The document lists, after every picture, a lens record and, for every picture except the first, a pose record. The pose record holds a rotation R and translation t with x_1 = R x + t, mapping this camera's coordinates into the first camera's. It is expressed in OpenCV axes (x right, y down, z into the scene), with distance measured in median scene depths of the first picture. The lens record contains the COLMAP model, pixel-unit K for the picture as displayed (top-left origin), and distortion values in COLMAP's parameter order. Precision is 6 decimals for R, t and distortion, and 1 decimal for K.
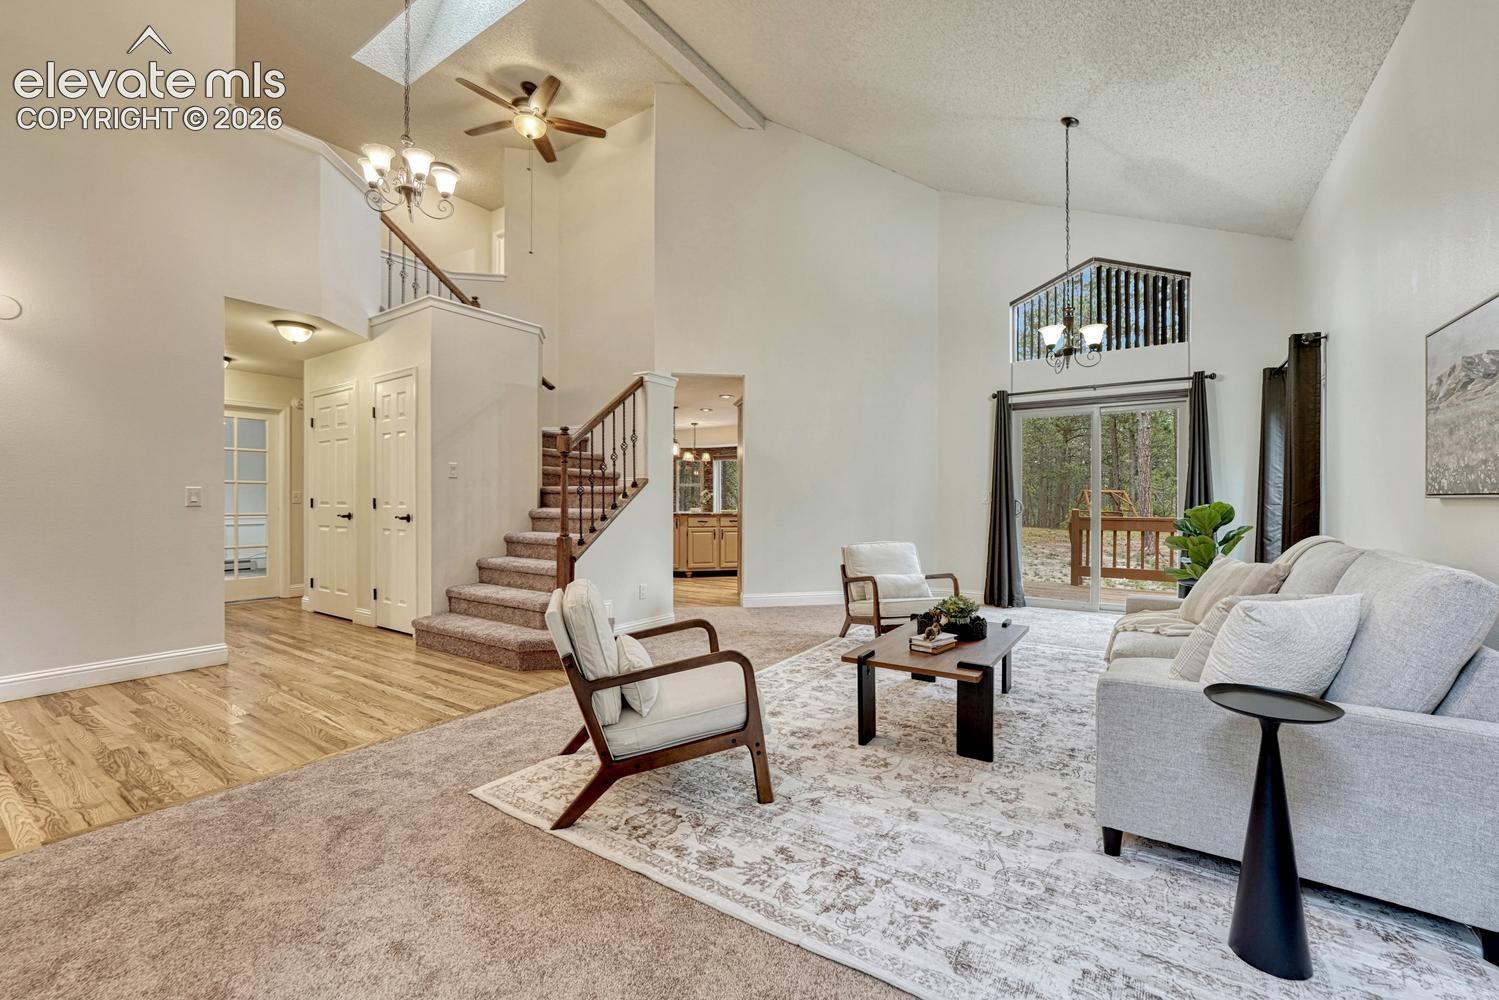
lens RADIAL K [[618.8, 0, 749.5], [0, 618.8, 500.0], [0, 0, 1]] dist [-0.001201, -0.000188]
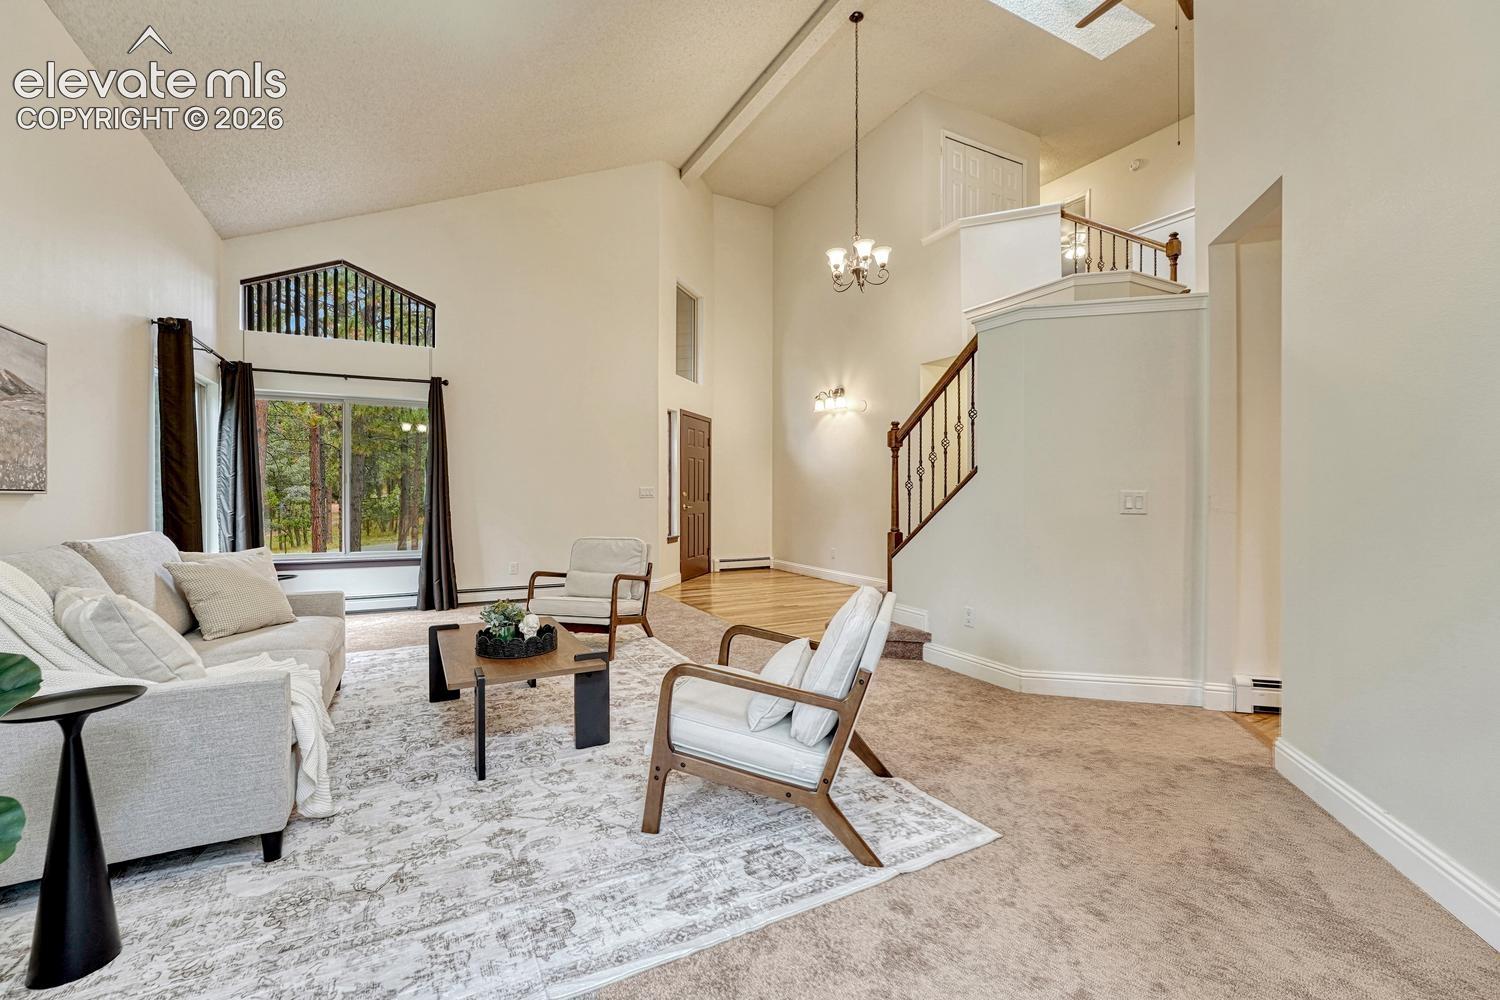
lens RADIAL K [[619.2, 0, 750.0], [0, 619.2, 500.0], [0, 0, 1]] dist [-0.001201, -0.000188]
pose [[-0.463933, 0.007335, -0.885840, 0.997894], [0.005356, 0.999971, 0.005475, 0.001133], [0.885854, -0.002204, -0.463959, 1.789310]]
